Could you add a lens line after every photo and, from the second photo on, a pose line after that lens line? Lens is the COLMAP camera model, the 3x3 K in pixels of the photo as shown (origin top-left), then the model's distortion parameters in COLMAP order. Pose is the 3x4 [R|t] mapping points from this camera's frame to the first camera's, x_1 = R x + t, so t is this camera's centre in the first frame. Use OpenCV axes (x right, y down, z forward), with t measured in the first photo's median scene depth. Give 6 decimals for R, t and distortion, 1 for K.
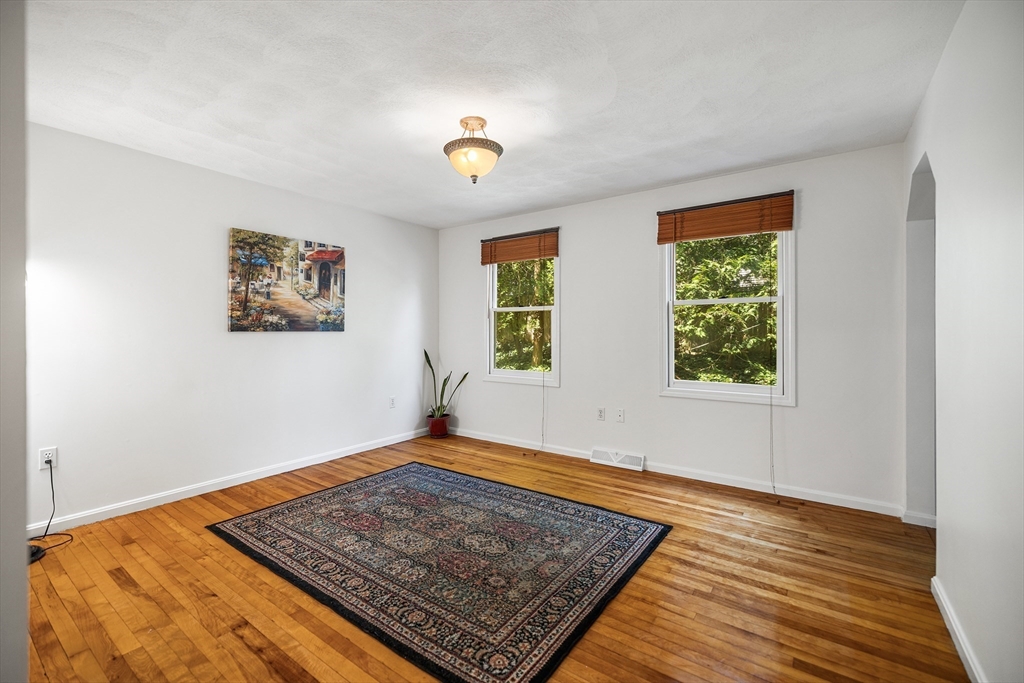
lens RADIAL K [[432.8, 0, 500.0], [0, 432.8, 334.7], [0, 0, 1]] dist [0.000491, 0.000062]
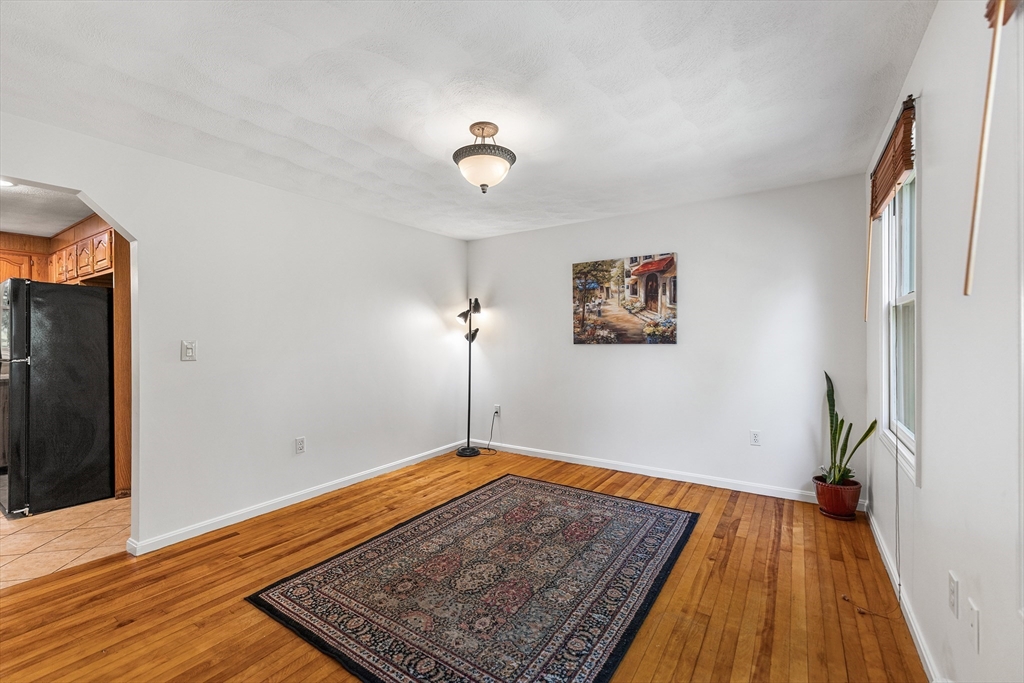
lens RADIAL K [[430.1, 0, 515.3], [0, 430.1, 342.3], [0, 0, 1]] dist [0.001987, -0.000218]
pose [[0.056321, 0.009561, -0.998367, 0.617757], [0.001283, 0.999953, 0.009649, -0.023690], [0.998412, -0.001824, 0.056306, 0.708288]]
